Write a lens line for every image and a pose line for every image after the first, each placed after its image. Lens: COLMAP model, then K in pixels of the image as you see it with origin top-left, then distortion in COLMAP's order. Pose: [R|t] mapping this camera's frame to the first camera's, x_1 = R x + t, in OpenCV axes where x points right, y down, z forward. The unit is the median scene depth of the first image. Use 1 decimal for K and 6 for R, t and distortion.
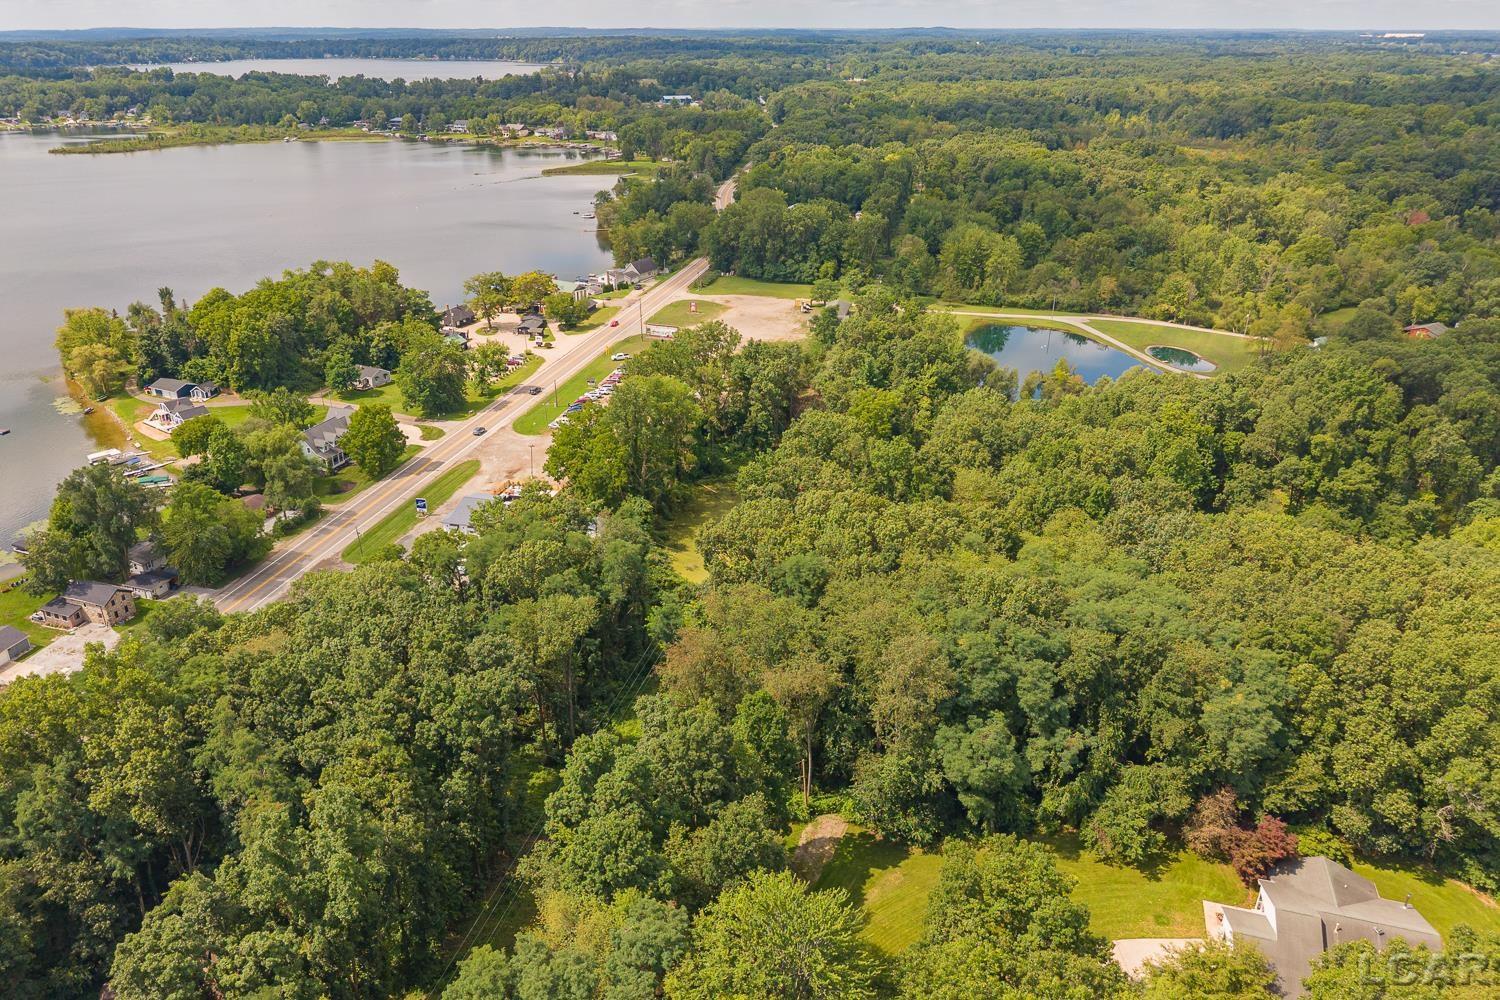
lens RADIAL K [[1069.2, 0, 709.3], [0, 1069.2, 526.8], [0, 0, 1]] dist [0.026463, -0.030299]
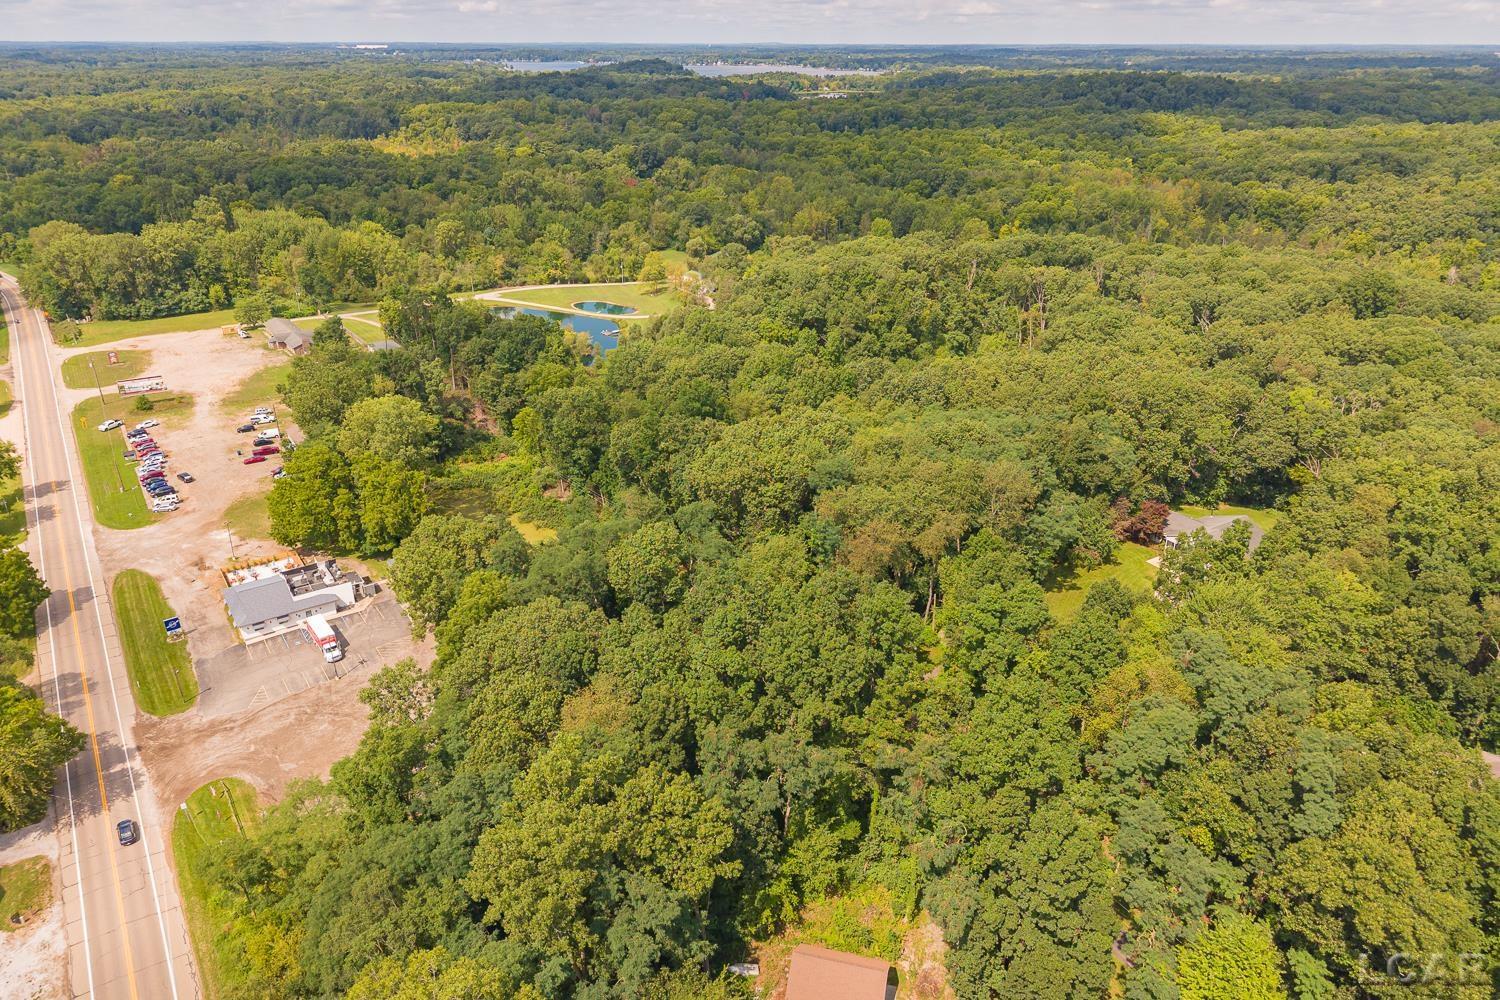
lens RADIAL K [[1010.3, 0, 750.0], [0, 1010.3, 500.0], [0, 0, 1]] dist [0.017231, -0.015889]
pose [[0.644966, -0.315093, 0.696229, -0.325823], [0.321193, 0.938437, 0.127166, -0.044323], [-0.693436, 0.141606, 0.706466, 0.102608]]
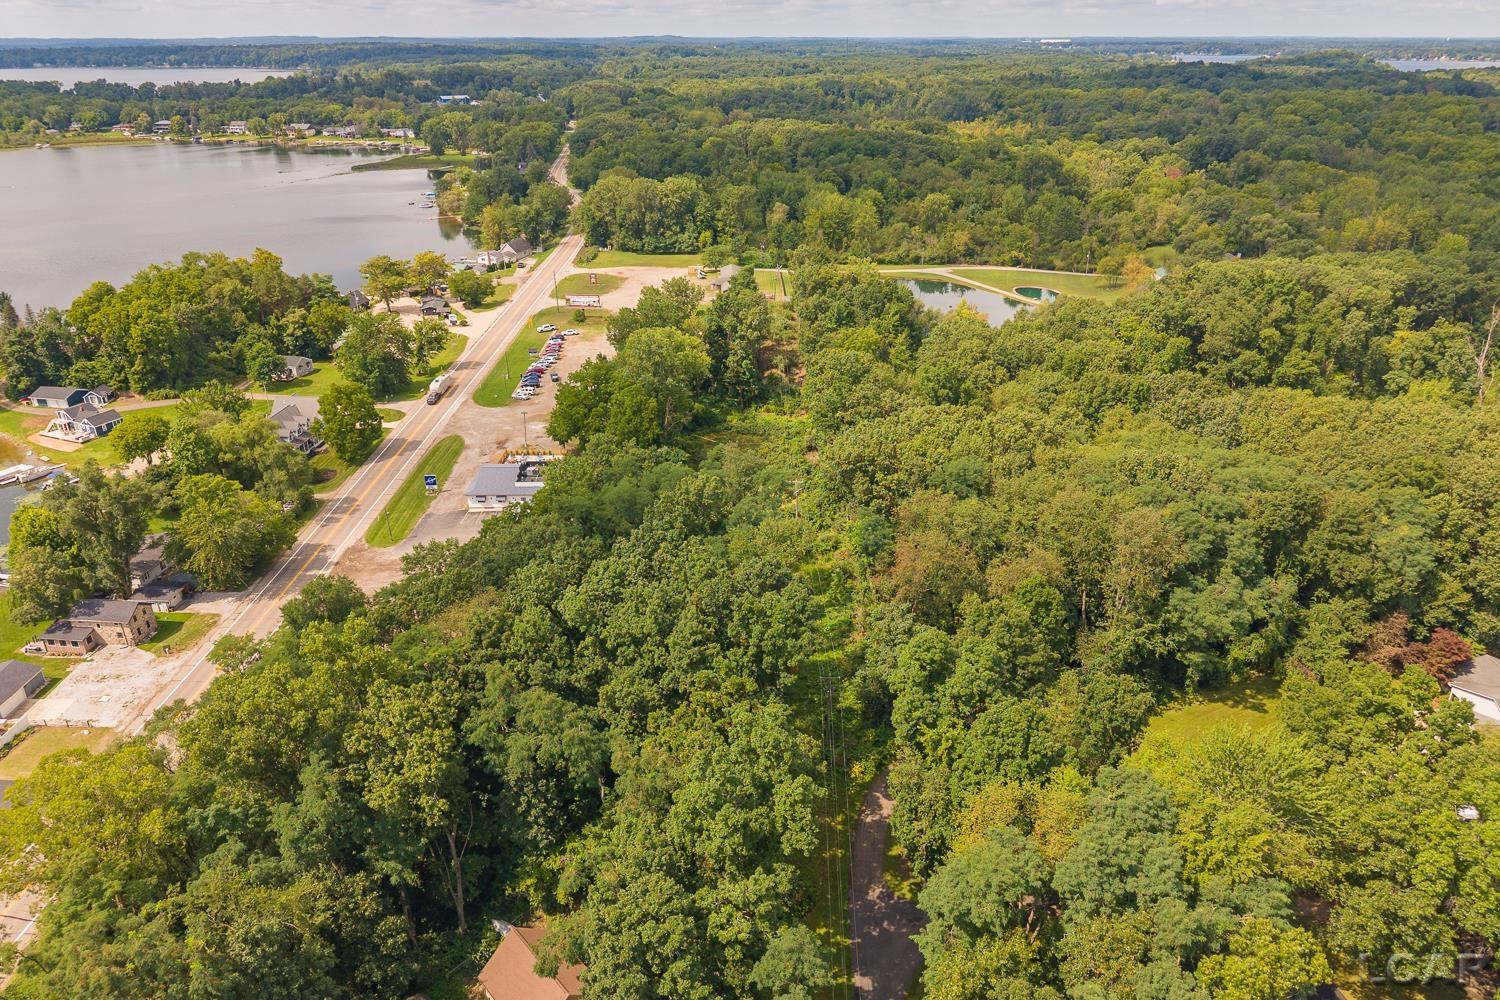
lens RADIAL K [[1010.3, 0, 750.0], [0, 1010.3, 500.0], [0, 0, 1]] dist [0.017231, -0.015889]
pose [[0.964322, -0.112426, 0.239672, -0.142161], [0.113985, 0.993455, 0.007394, 0.014161], [-0.238934, 0.020189, 0.970826, 0.042004]]
